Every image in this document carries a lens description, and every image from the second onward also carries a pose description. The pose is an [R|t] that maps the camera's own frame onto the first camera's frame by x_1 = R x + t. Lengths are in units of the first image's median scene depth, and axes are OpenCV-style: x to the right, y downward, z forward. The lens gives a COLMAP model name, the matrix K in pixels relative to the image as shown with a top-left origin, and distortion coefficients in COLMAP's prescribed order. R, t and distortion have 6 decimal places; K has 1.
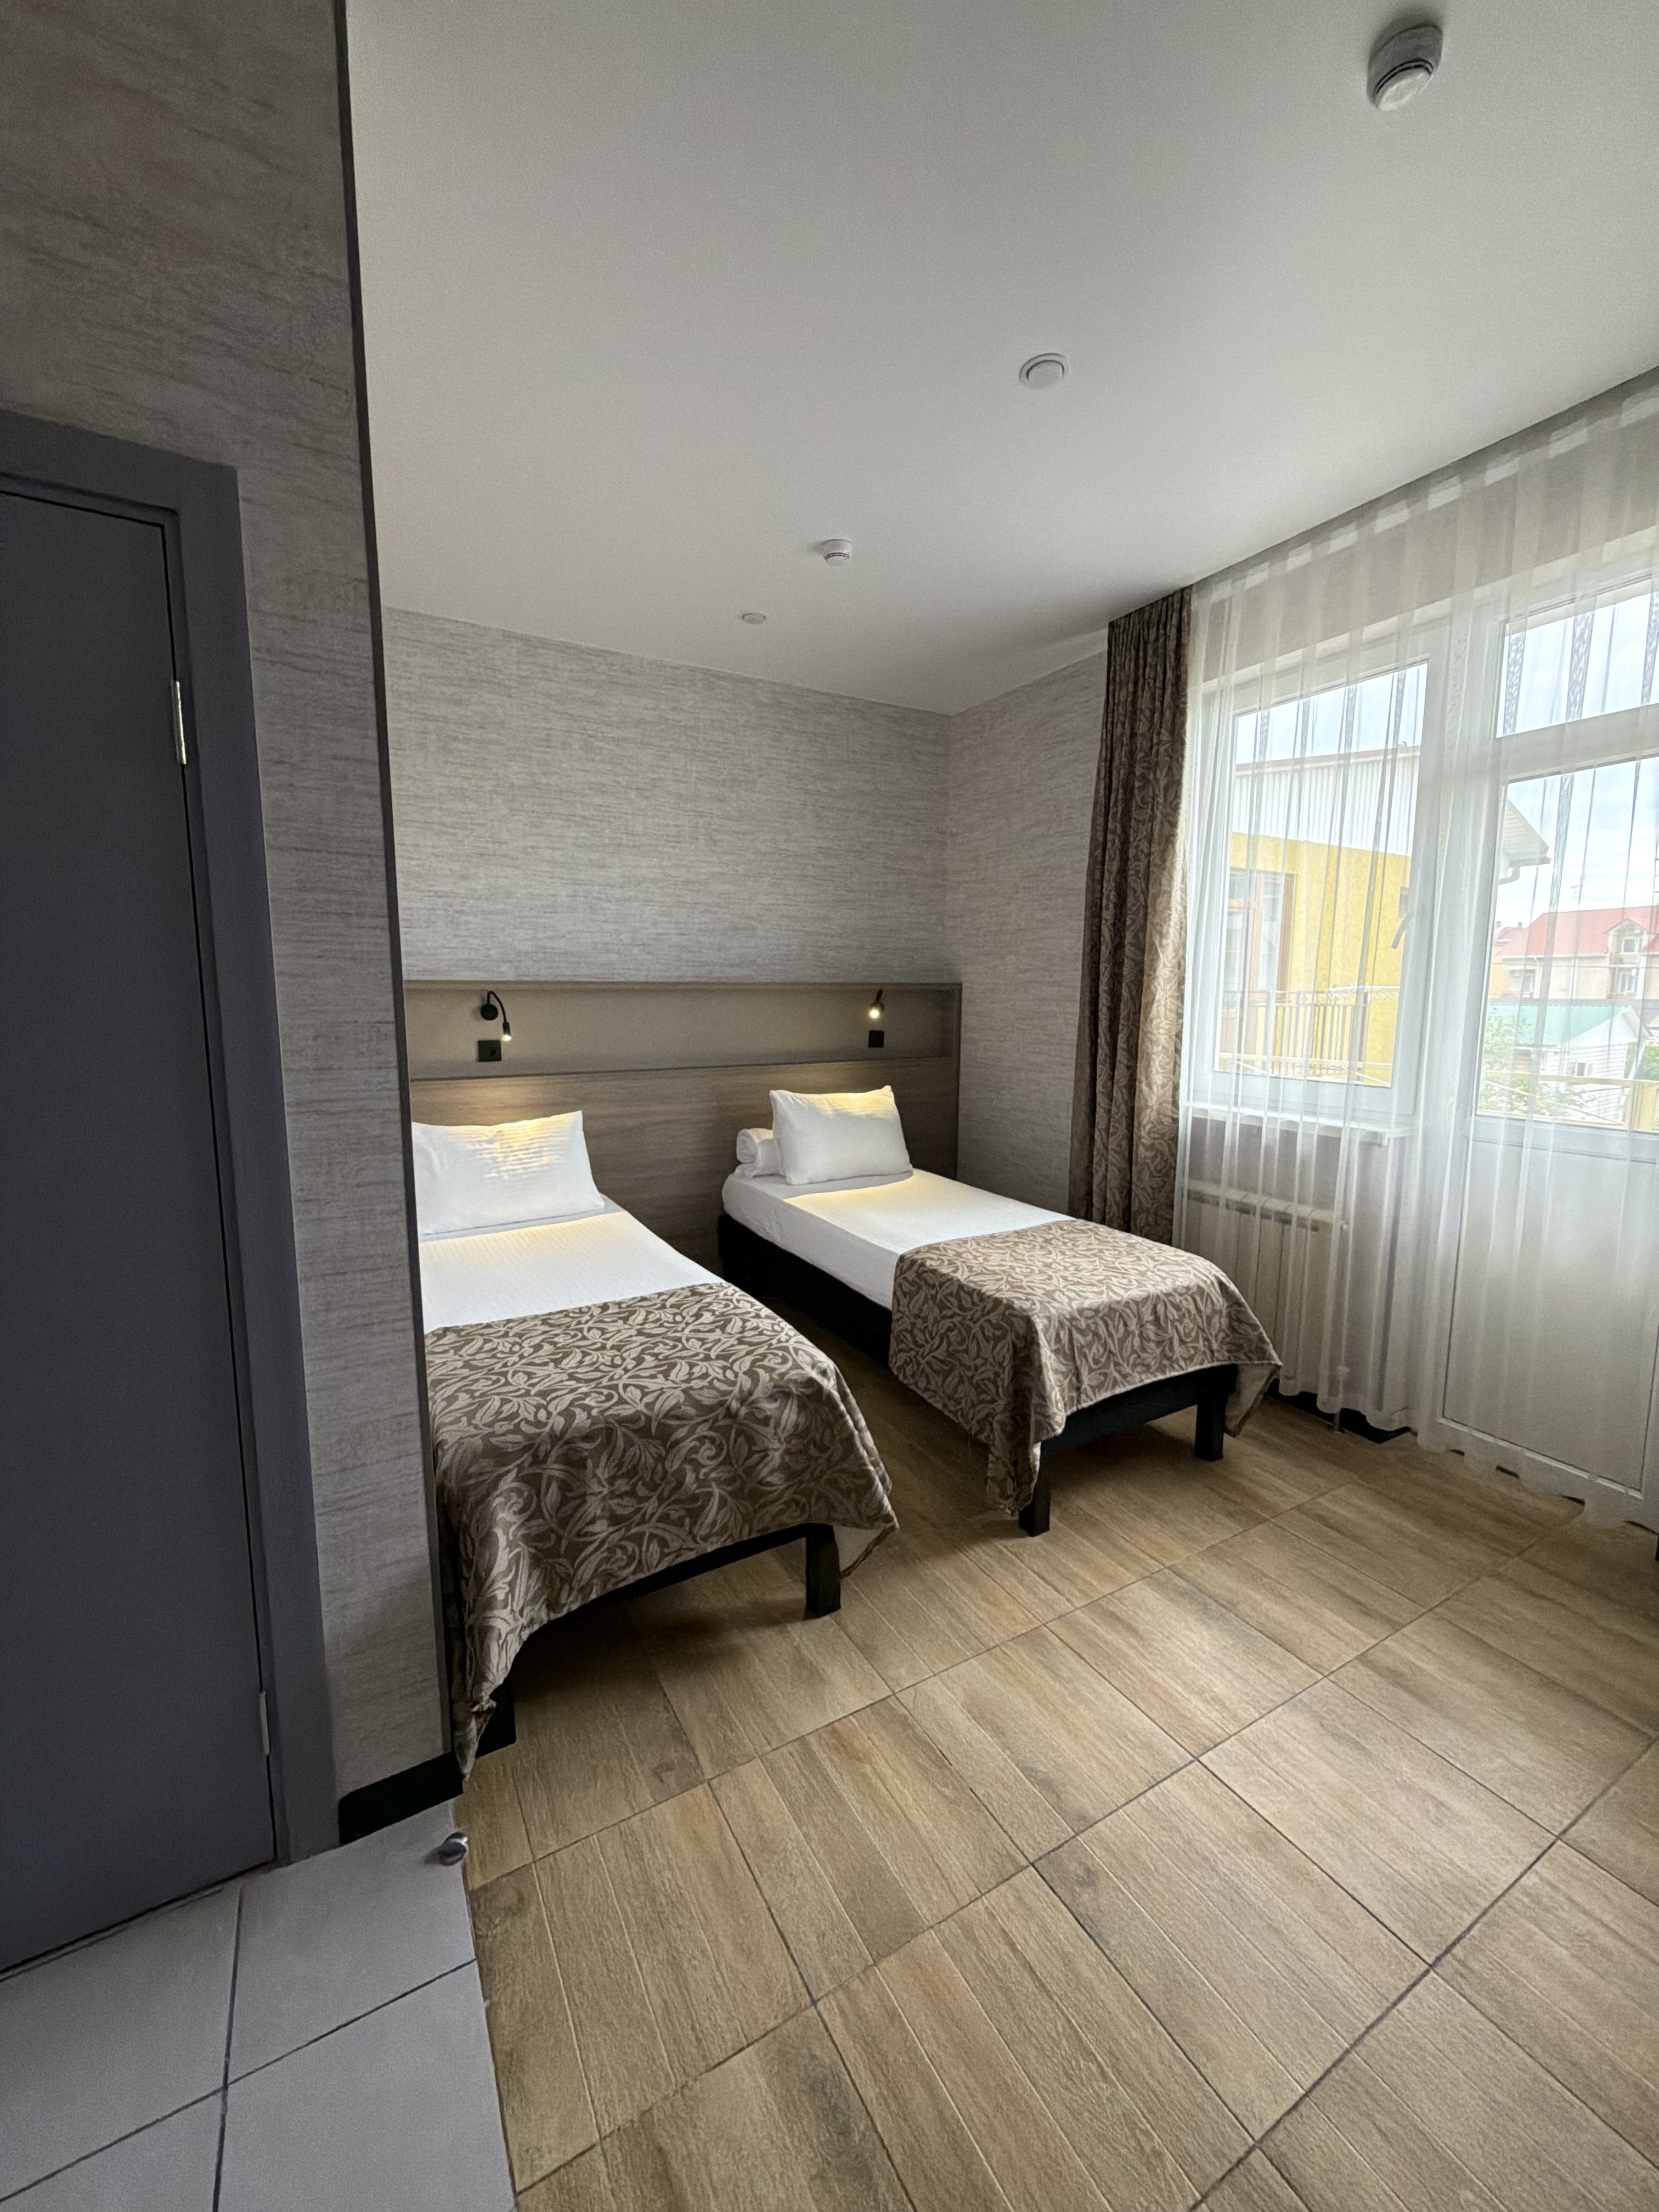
lens RADIAL K [[887.3, 0, 829.3], [0, 887.3, 1100.1], [0, 0, 1]] dist [-0.001199, 0.000353]
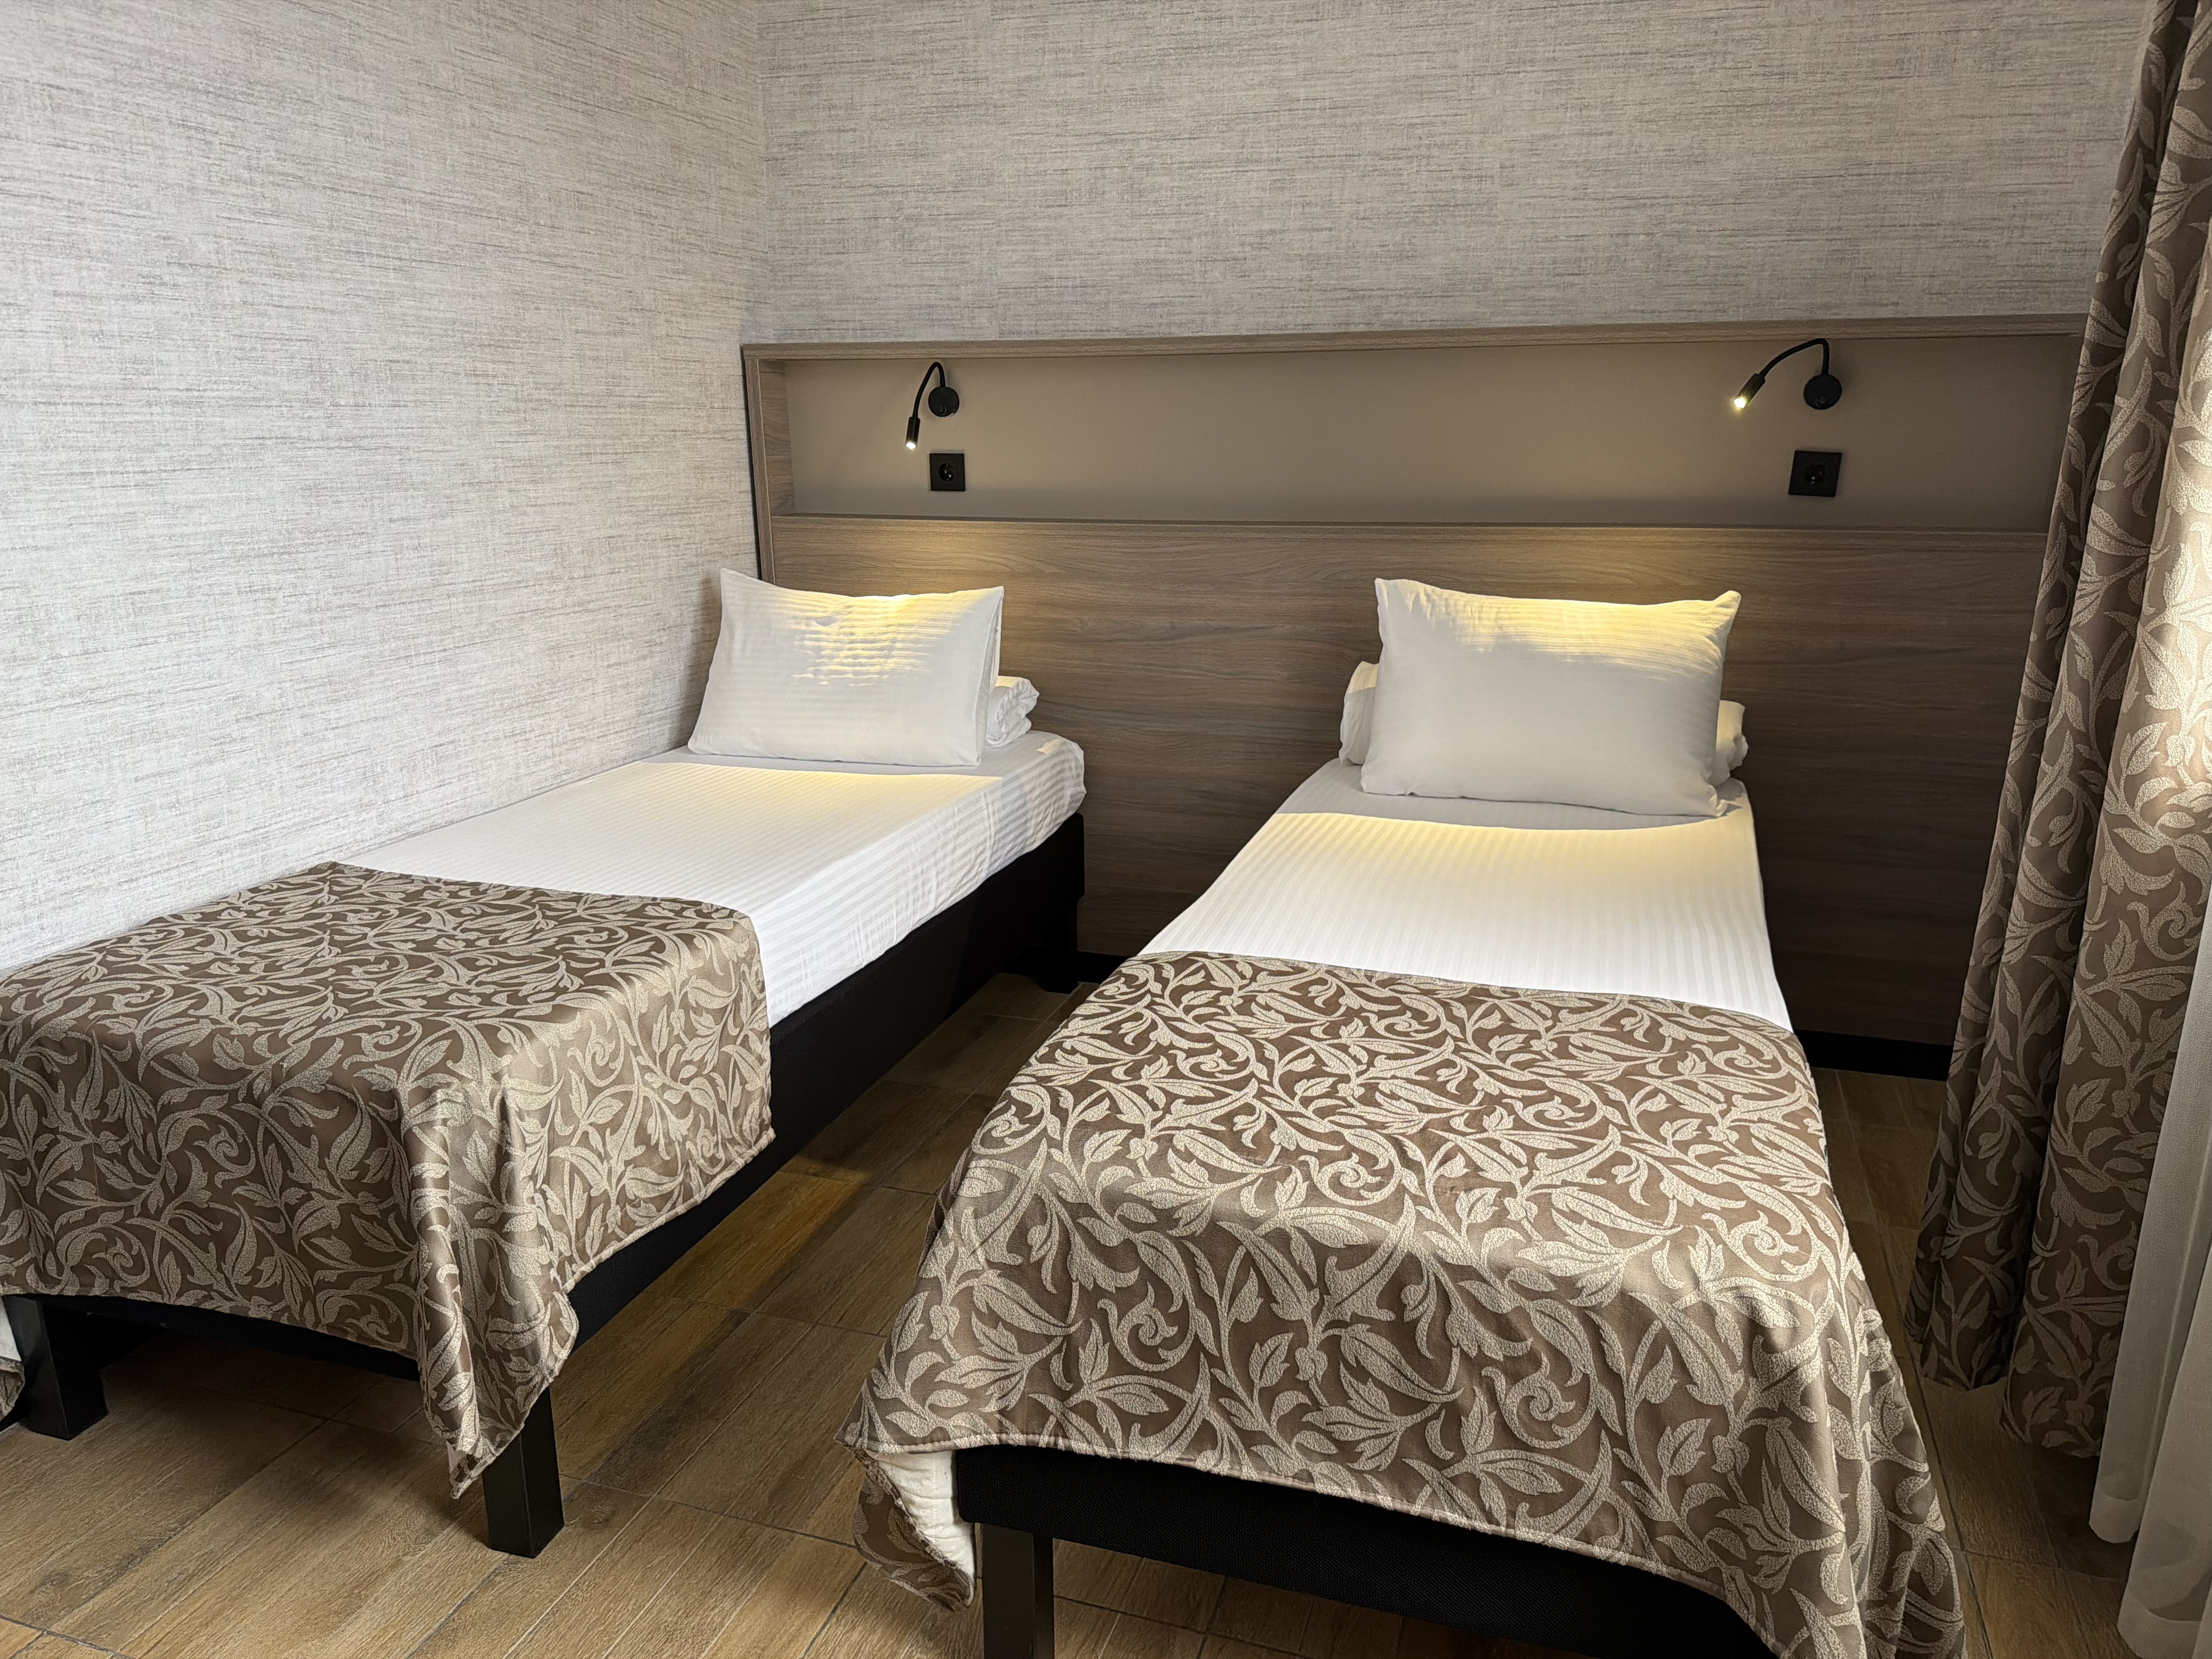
lens RADIAL K [[1558.0, 0, 1099.9], [0, 1558.0, 833.2], [0, 0, 1]] dist [0.052901, -0.070487]
pose [[0.662793, 0.186526, -0.725199, 0.630504], [-0.086140, 0.981041, 0.173603, -0.012860], [0.743832, -0.052594, 0.666295, 0.523113]]
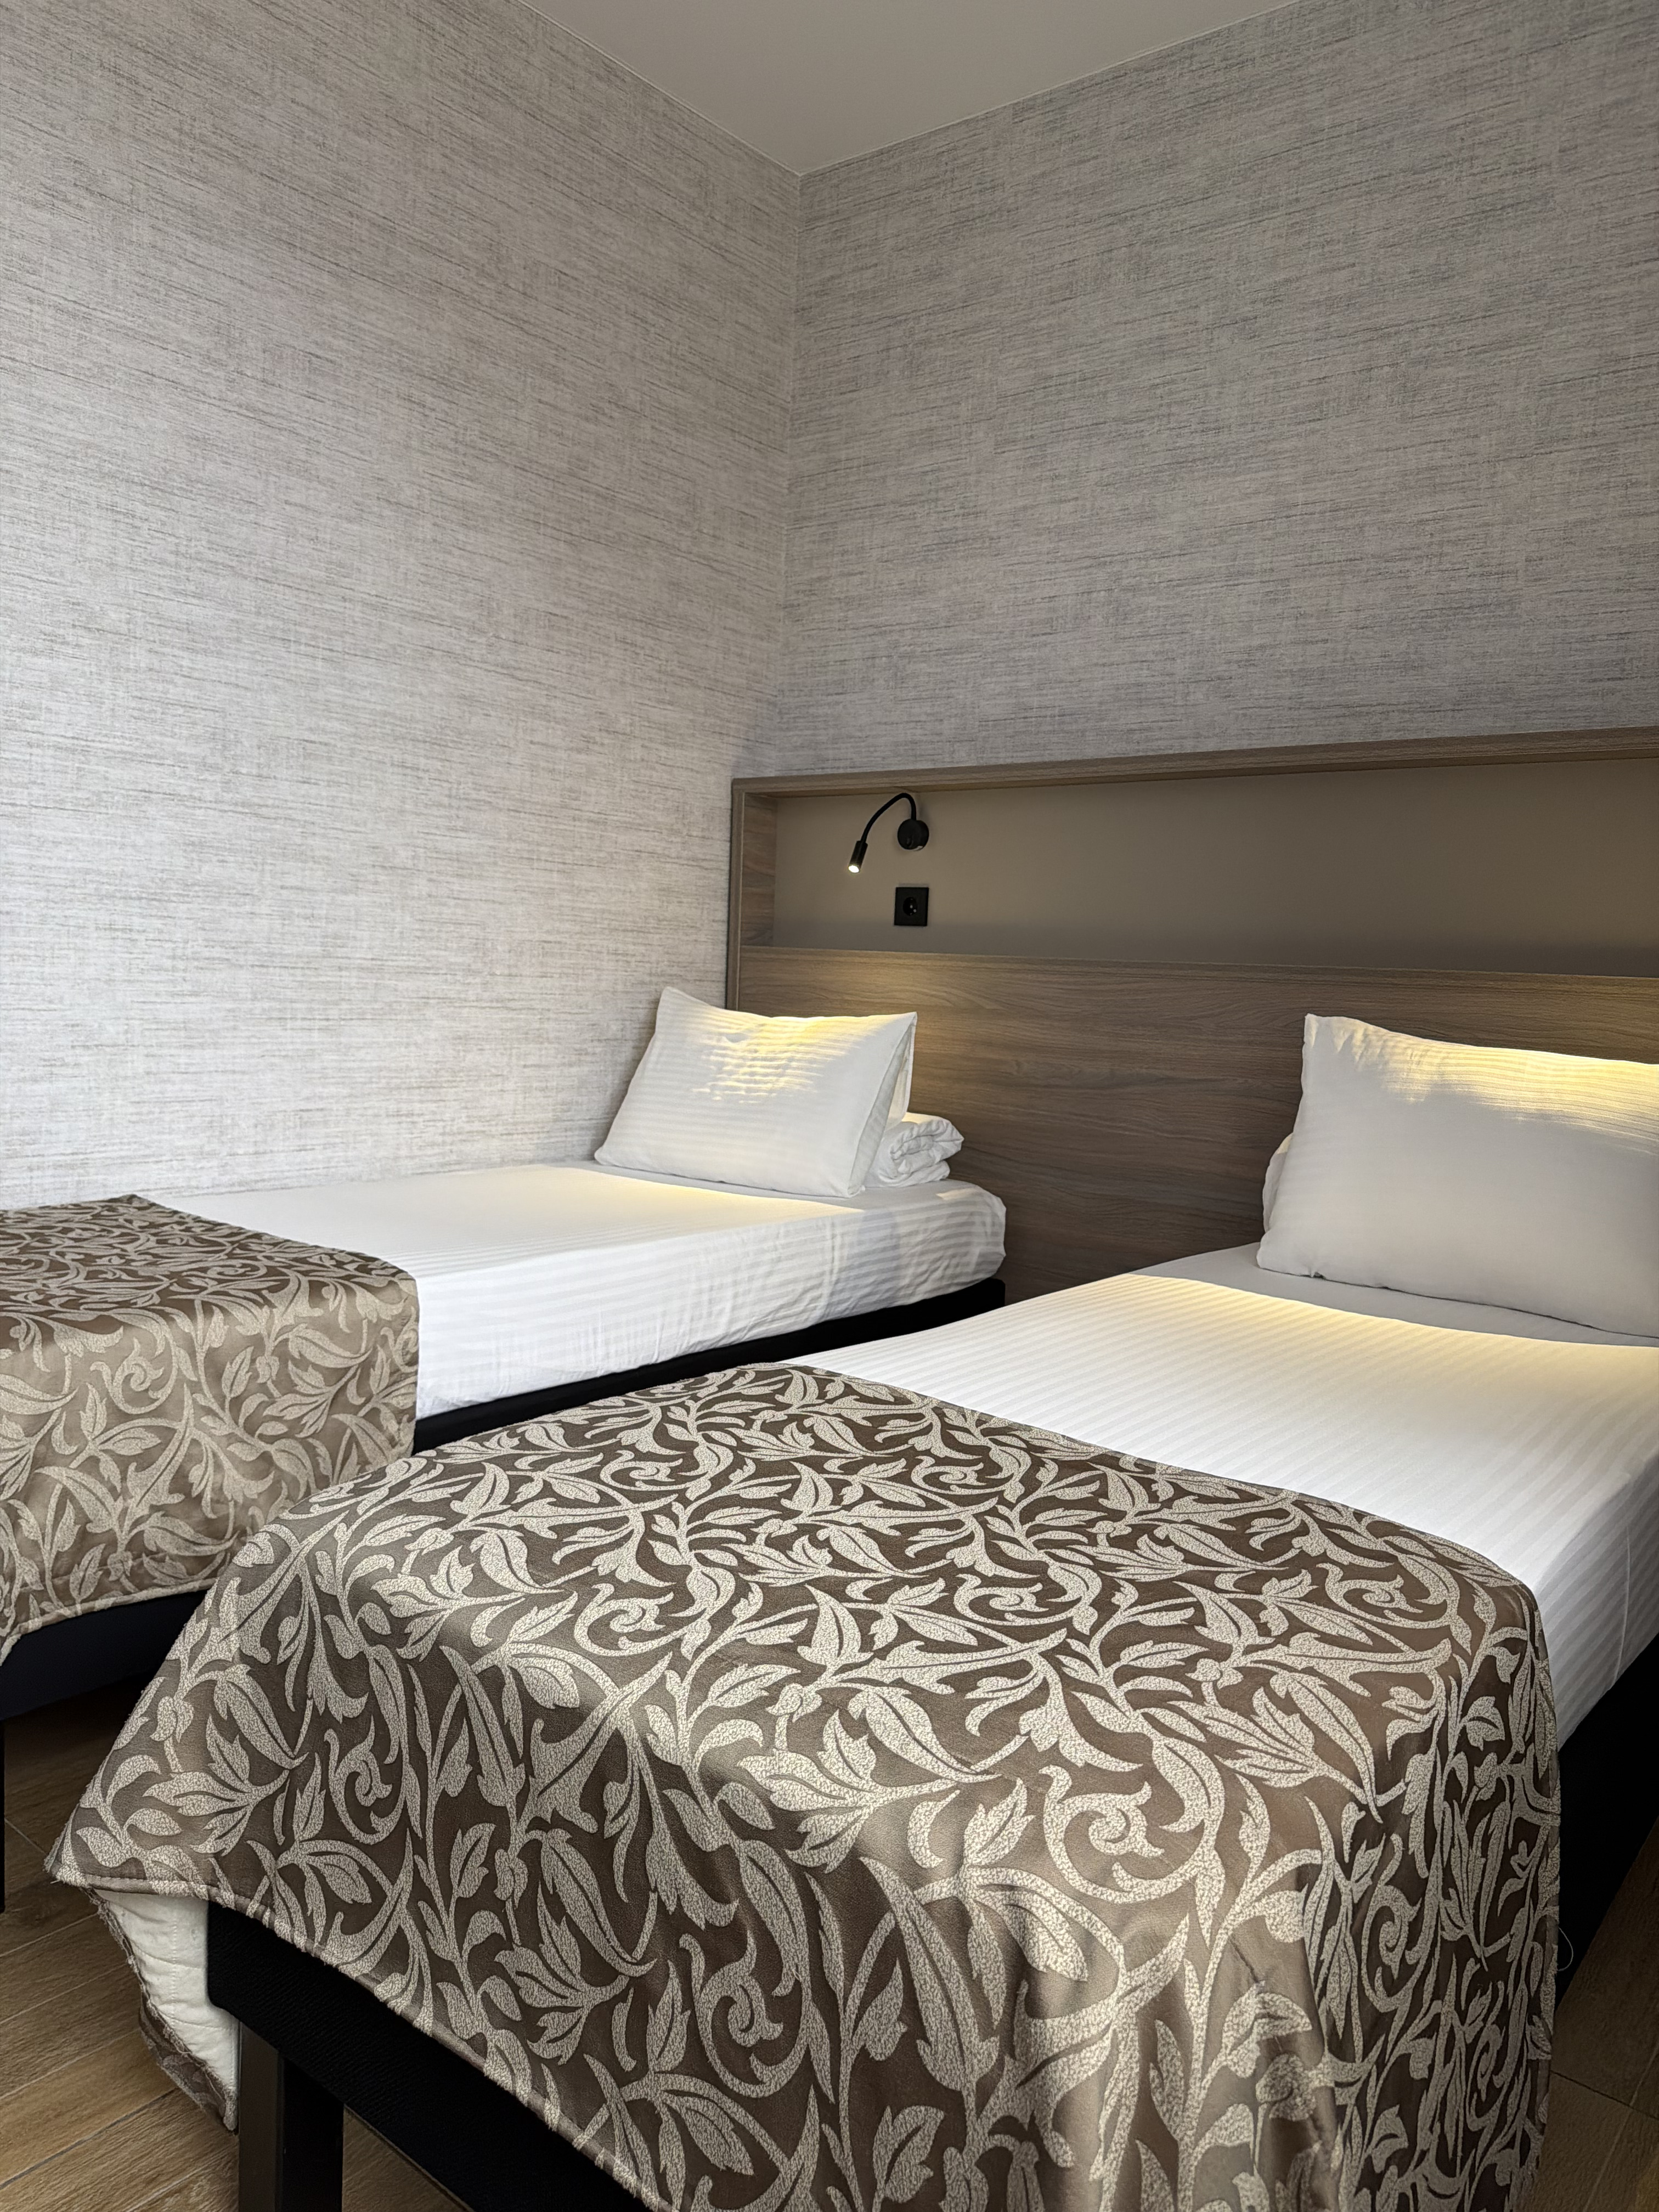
lens RADIAL K [[1558.0, 0, 828.4], [0, 1558.0, 1097.8], [0, 0, 1]] dist [0.052901, -0.070487]
pose [[0.360419, 0.096226, -0.927814, 0.679414], [-0.160563, 0.986218, 0.039911, 0.043023], [0.918868, 0.134588, 0.370902, 0.833014]]
